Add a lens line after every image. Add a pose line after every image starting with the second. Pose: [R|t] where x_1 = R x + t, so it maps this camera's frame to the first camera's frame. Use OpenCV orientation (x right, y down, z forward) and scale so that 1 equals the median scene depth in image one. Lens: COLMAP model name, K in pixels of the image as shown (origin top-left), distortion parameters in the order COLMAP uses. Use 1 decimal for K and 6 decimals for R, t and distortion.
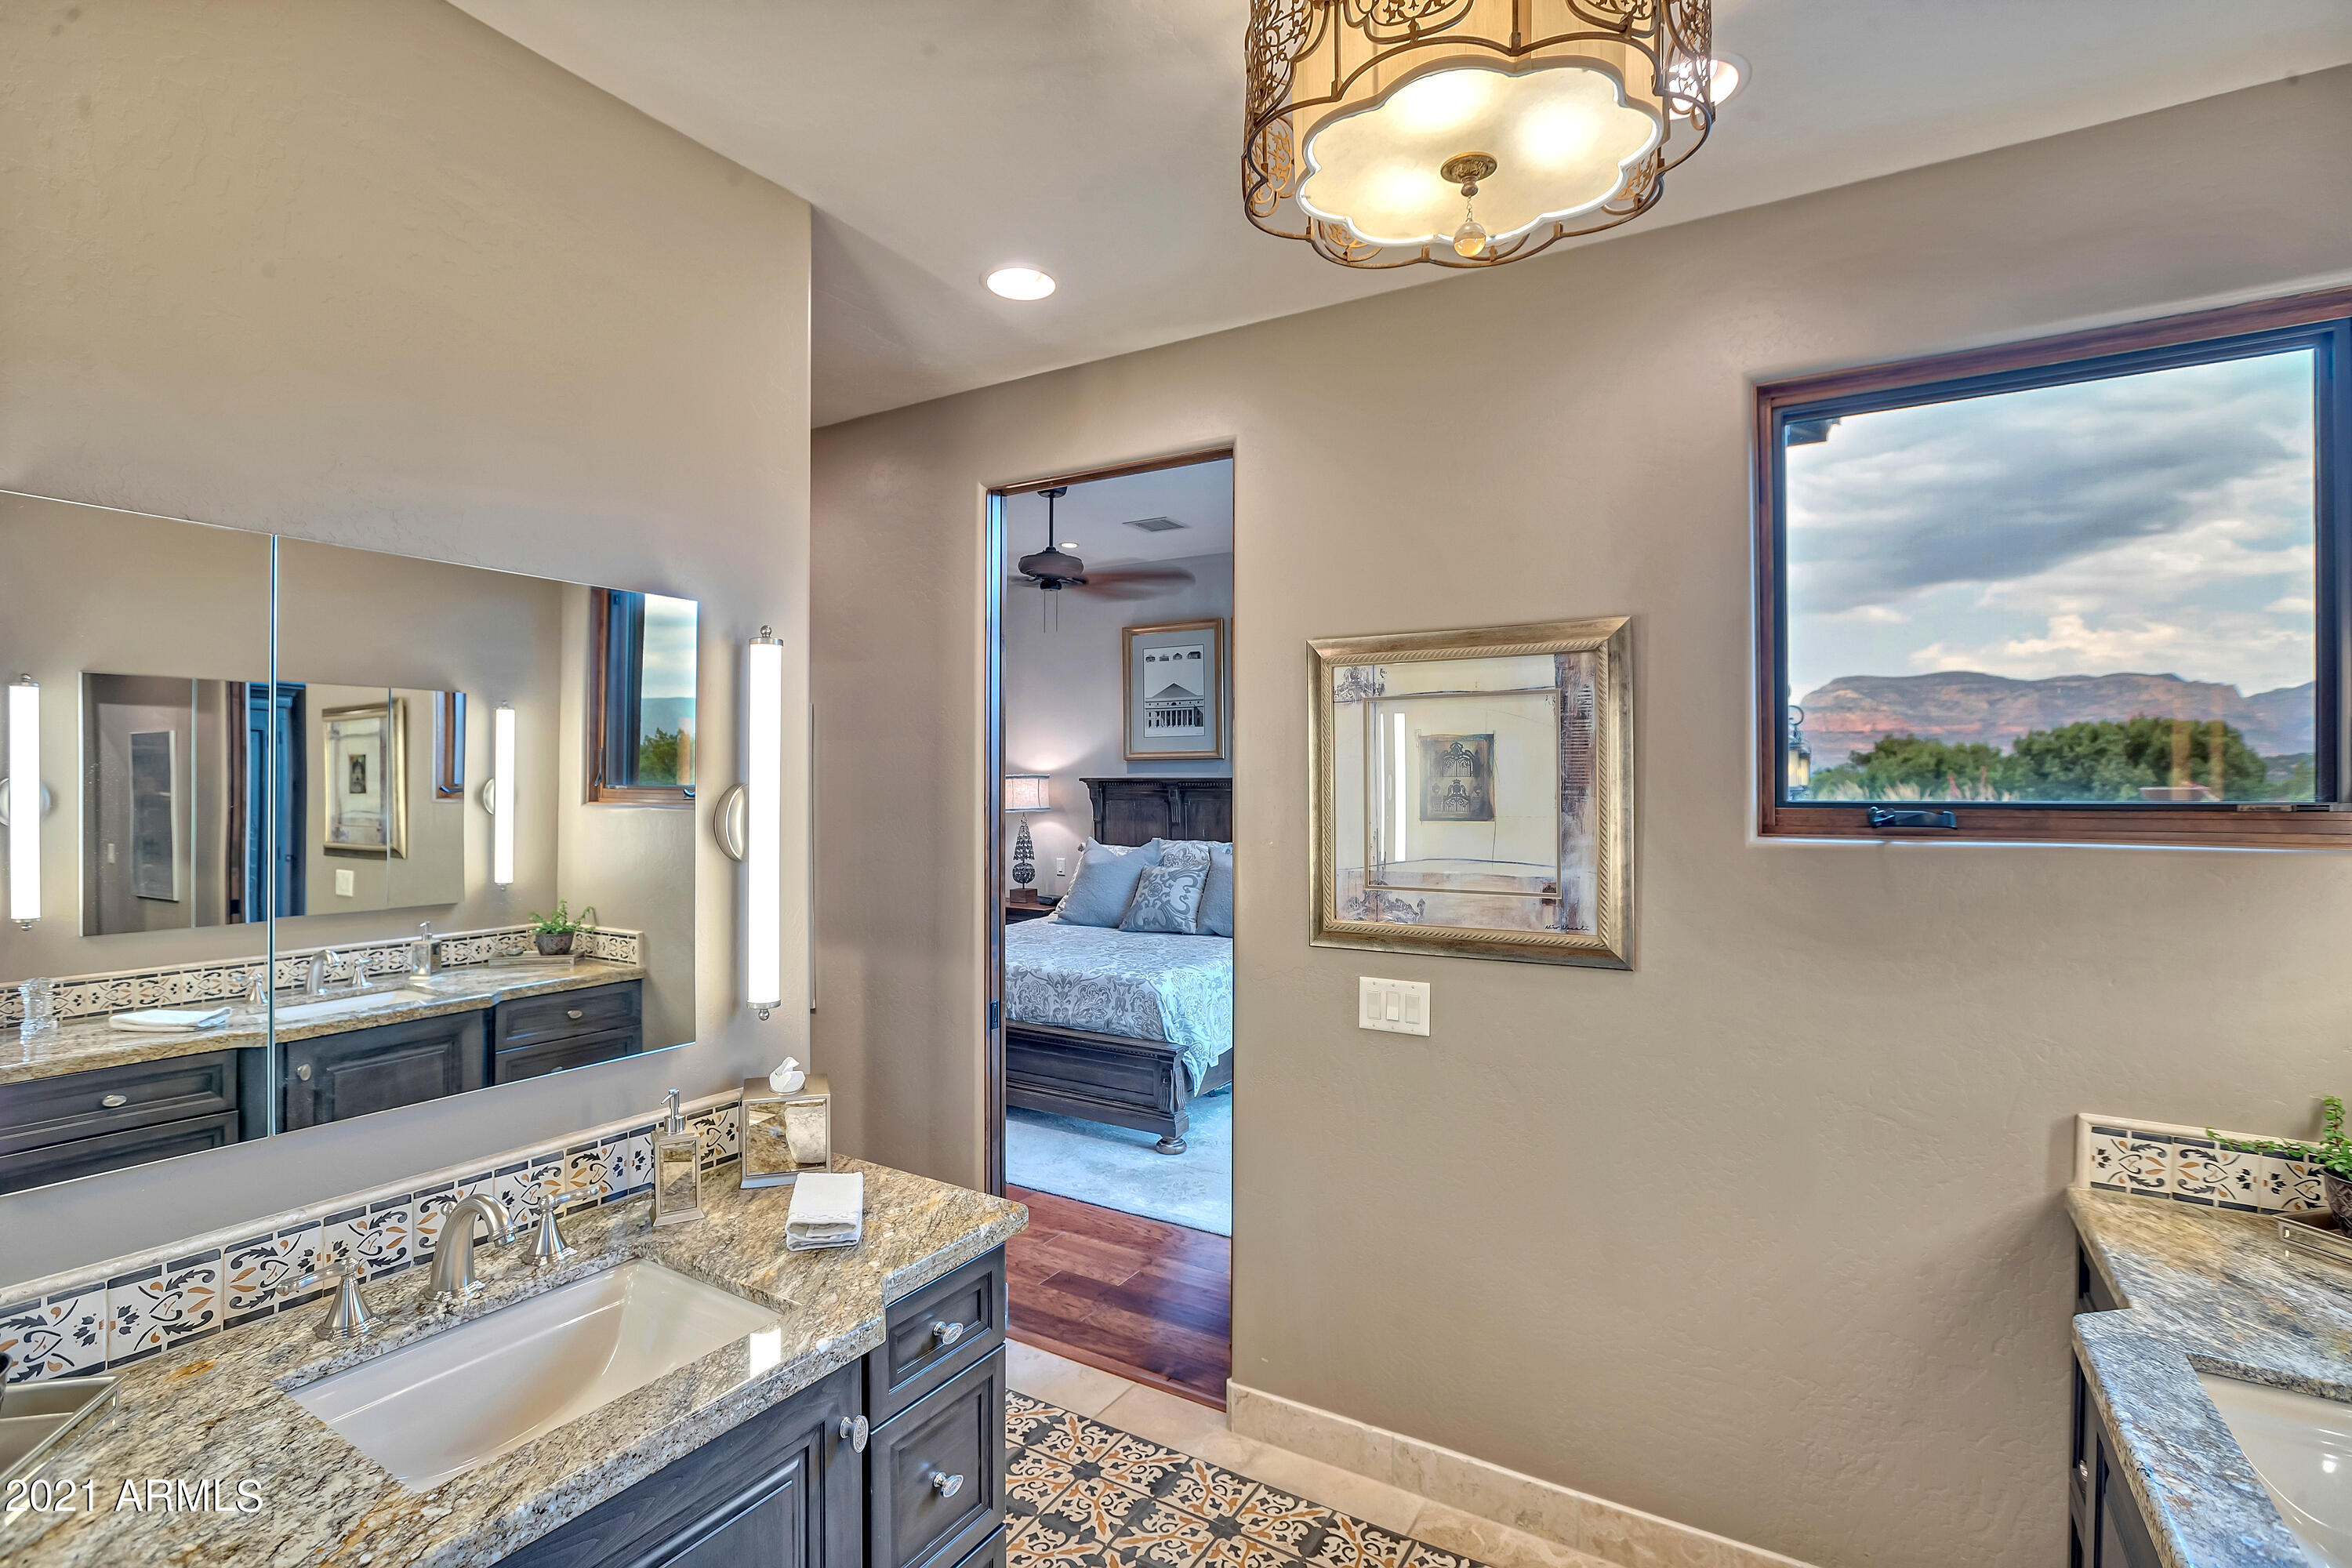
lens RADIAL K [[1097.5, 0, 1162.1], [0, 1097.5, 775.0], [0, 0, 1]] dist [-0.051100, 0.017751]
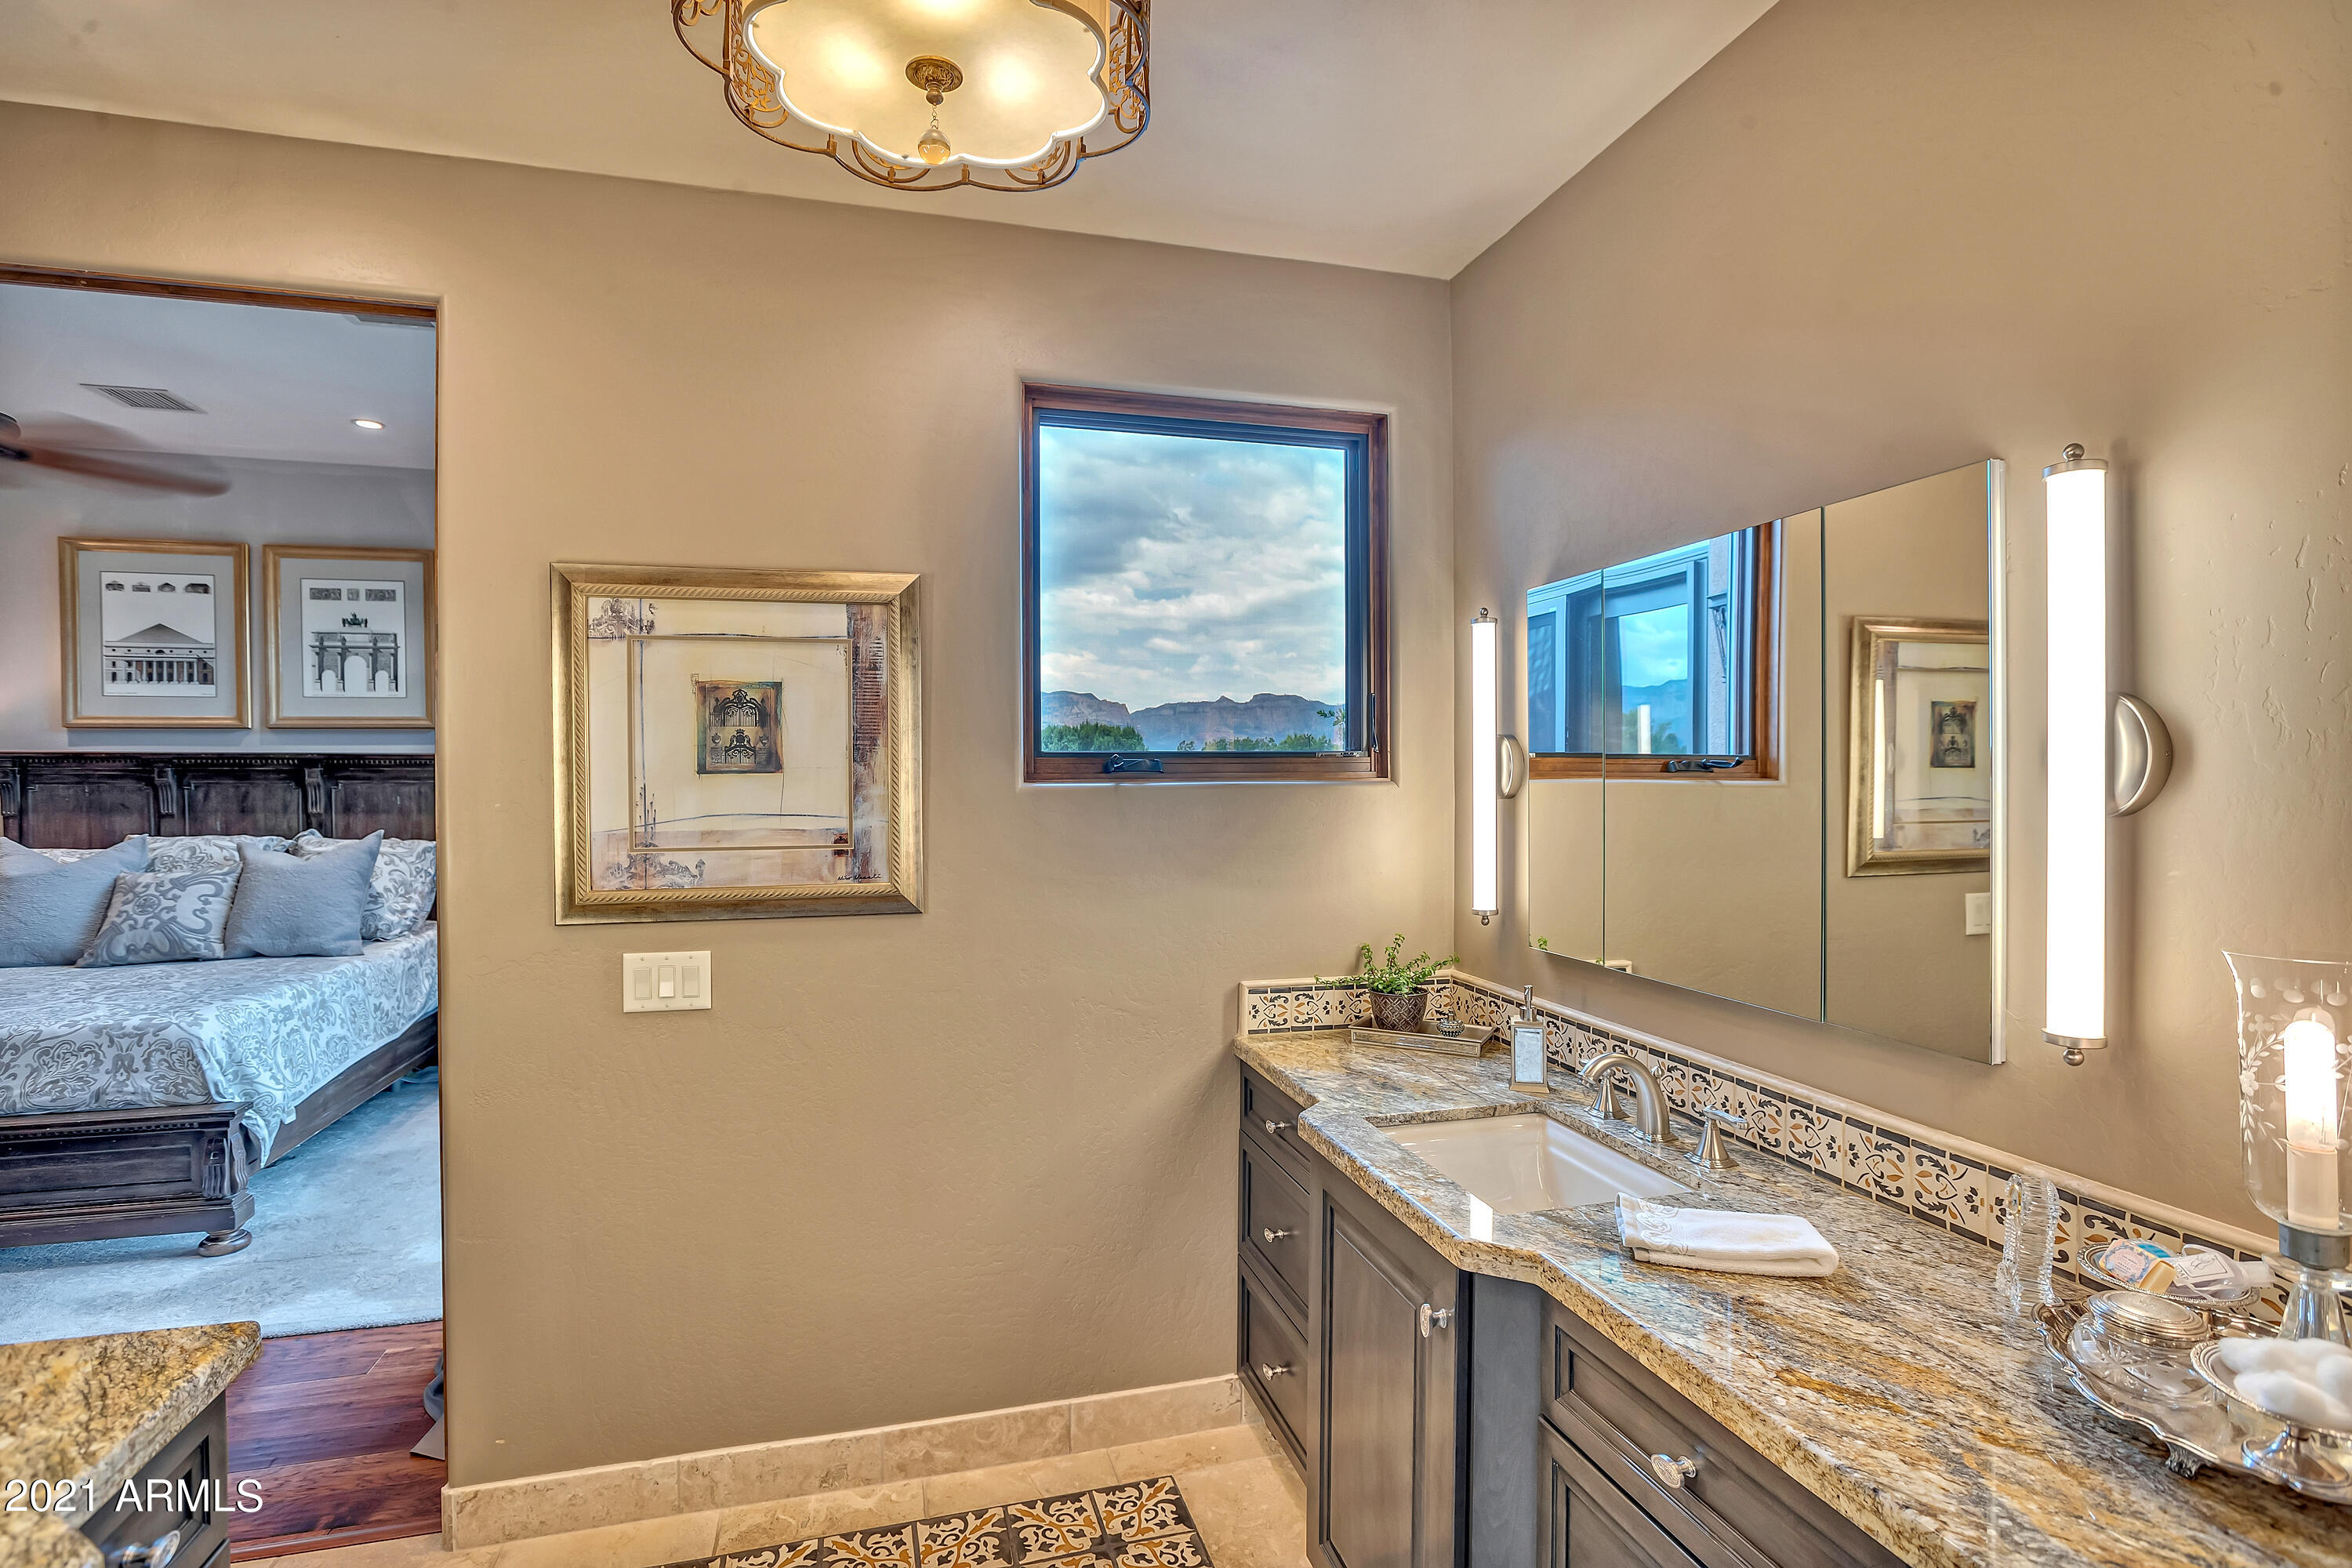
lens RADIAL K [[1090.8, 0, 1152.2], [0, 1090.8, 778.7], [0, 0, 1]] dist [-0.050043, 0.020412]
pose [[0.682816, -0.004715, 0.730576, -0.161798], [-0.002261, 0.999961, 0.008566, 0.036454], [-0.730587, -0.007500, 0.682778, 0.105177]]
